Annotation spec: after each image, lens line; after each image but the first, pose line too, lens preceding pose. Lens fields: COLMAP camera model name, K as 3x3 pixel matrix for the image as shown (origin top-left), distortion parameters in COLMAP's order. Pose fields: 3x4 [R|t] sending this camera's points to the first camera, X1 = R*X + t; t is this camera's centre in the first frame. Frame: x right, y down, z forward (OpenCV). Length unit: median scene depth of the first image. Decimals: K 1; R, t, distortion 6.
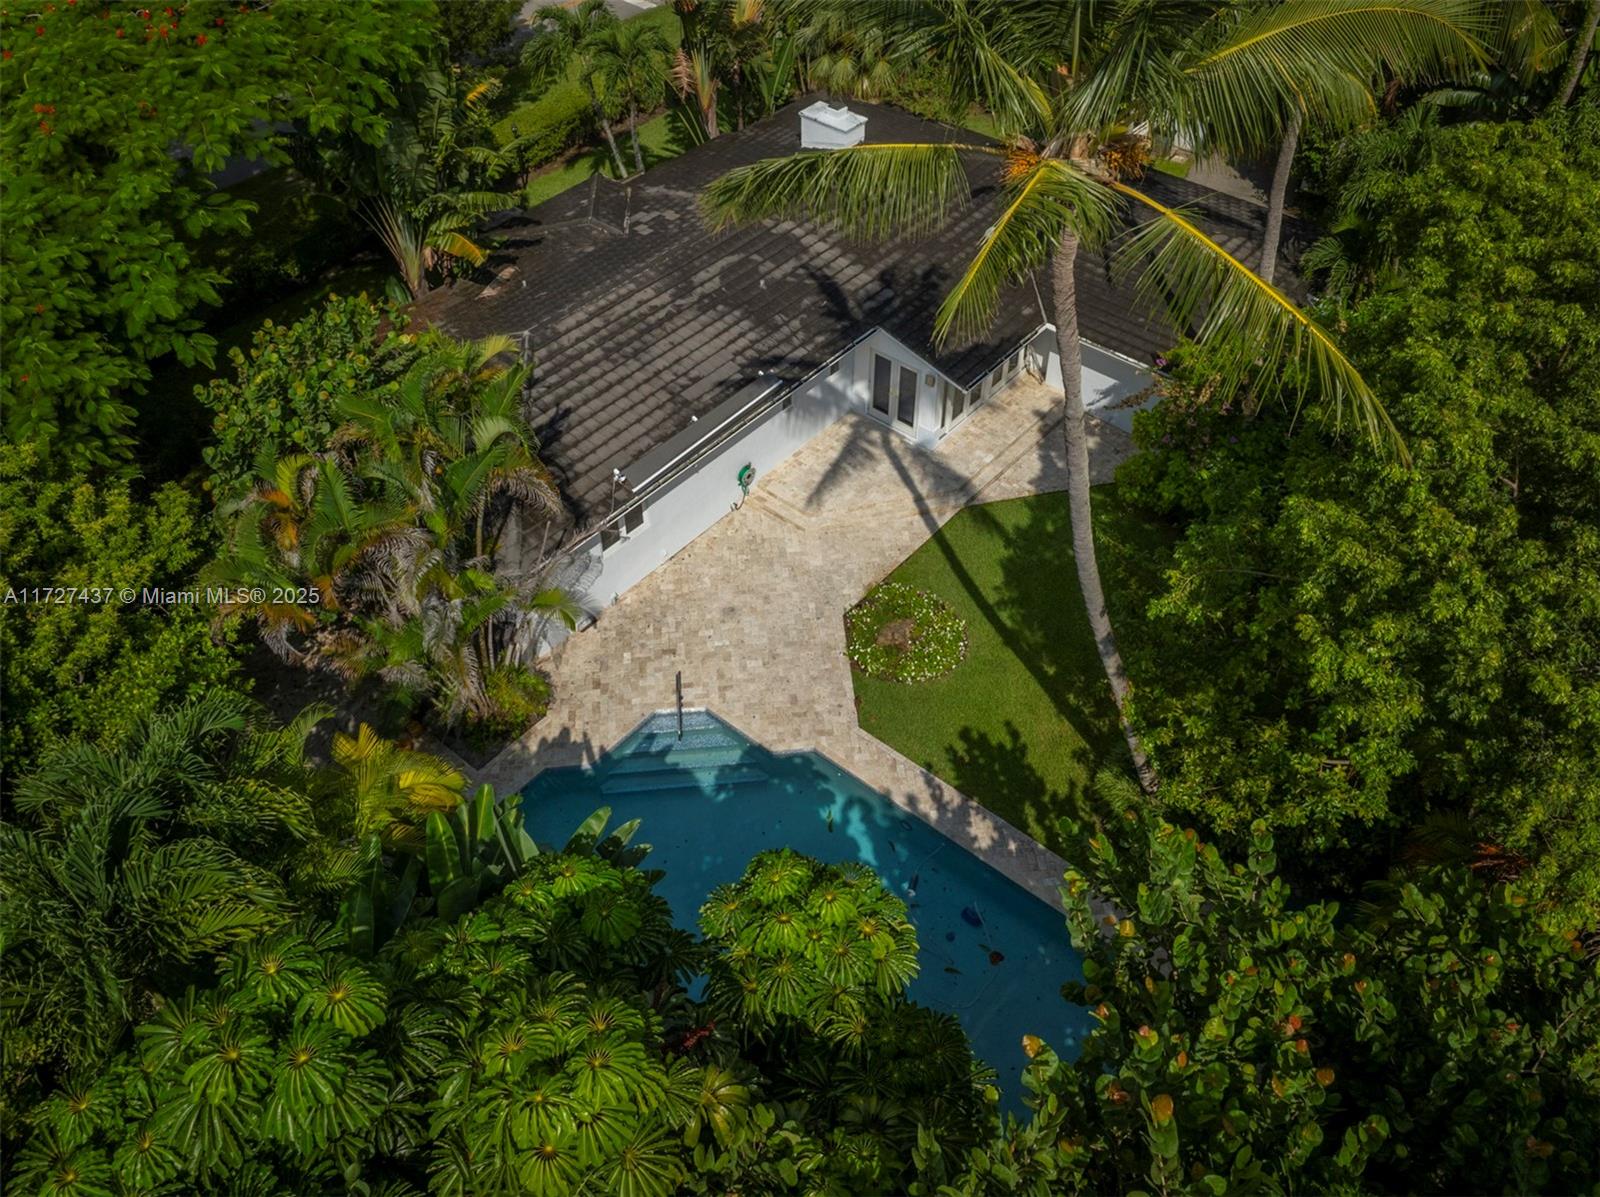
lens RADIAL K [[1139.4, 0, 800.0], [0, 1139.4, 598.5], [0, 0, 1]] dist [0.003289, 0.001011]
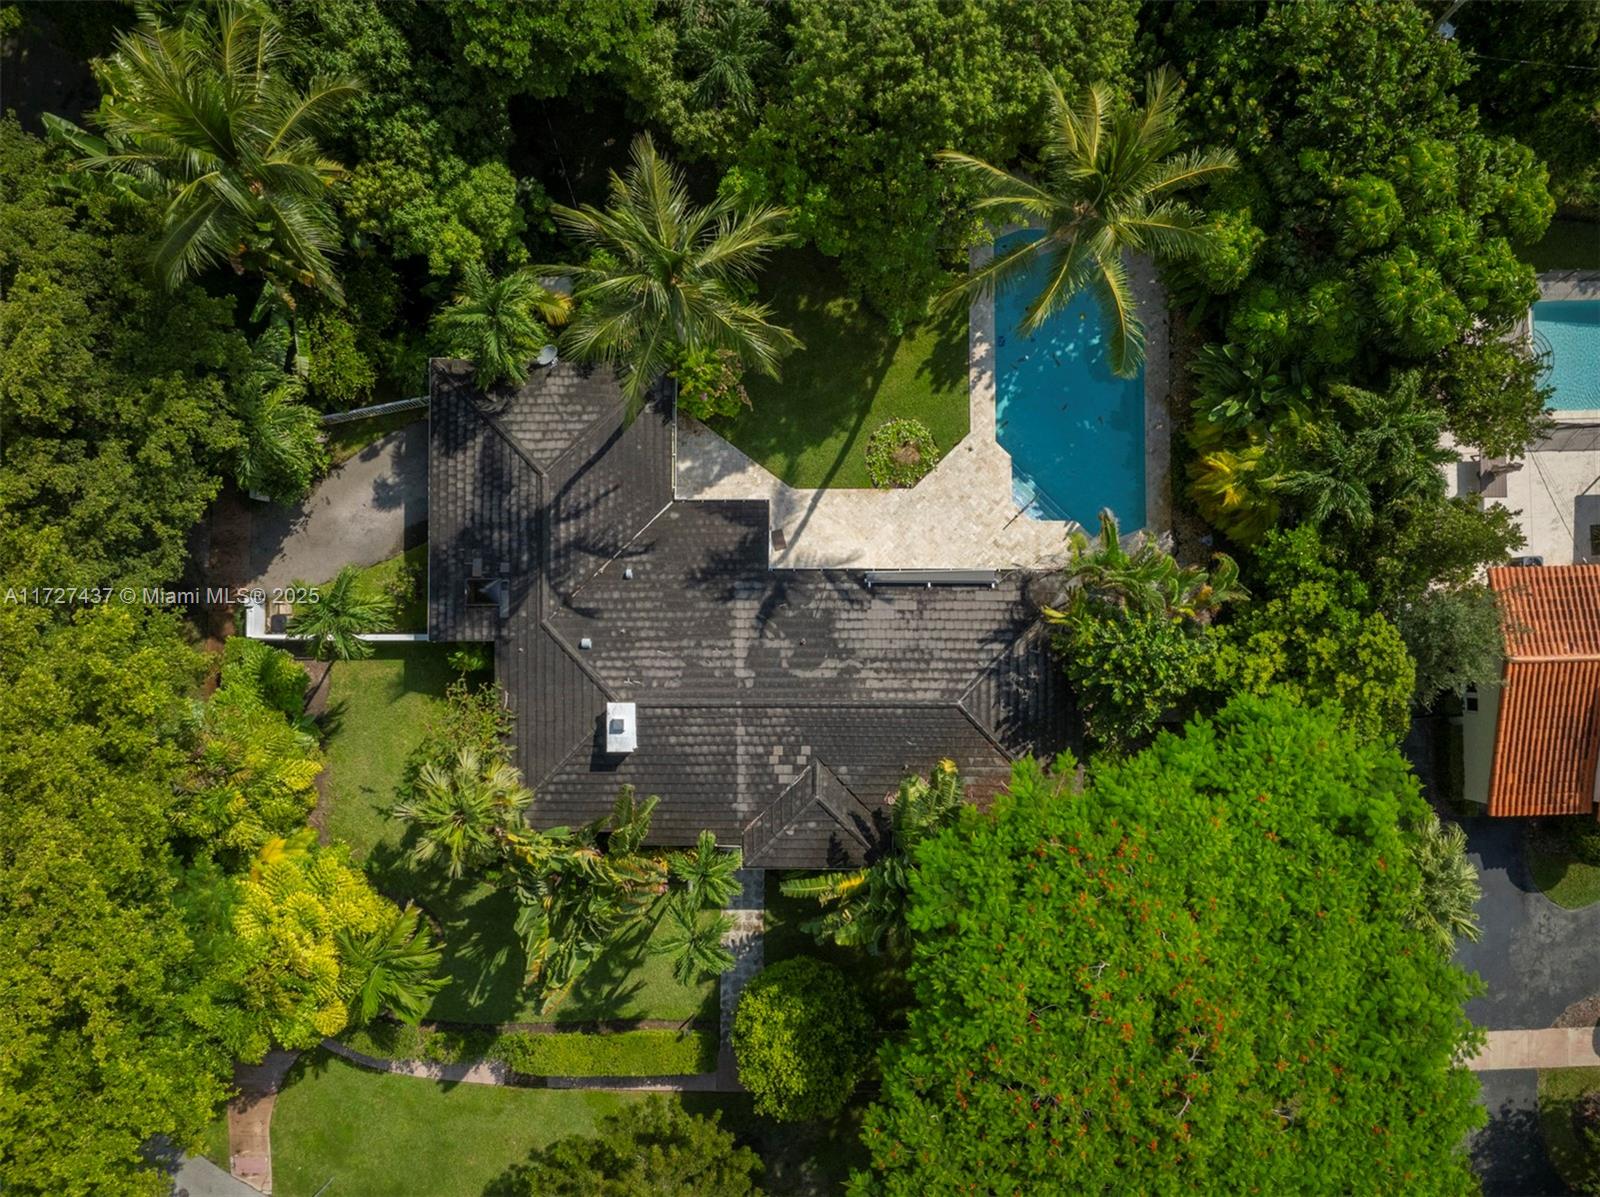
lens RADIAL K [[1139.4, 0, 800.0], [0, 1139.4, 598.5], [0, 0, 1]] dist [0.003289, 0.001011]
pose [[-0.643240, -0.764541, 0.041465, -0.054687], [0.557309, -0.430376, 0.710058, -1.470688], [-0.525023, 0.479847, 0.702921, -0.067931]]
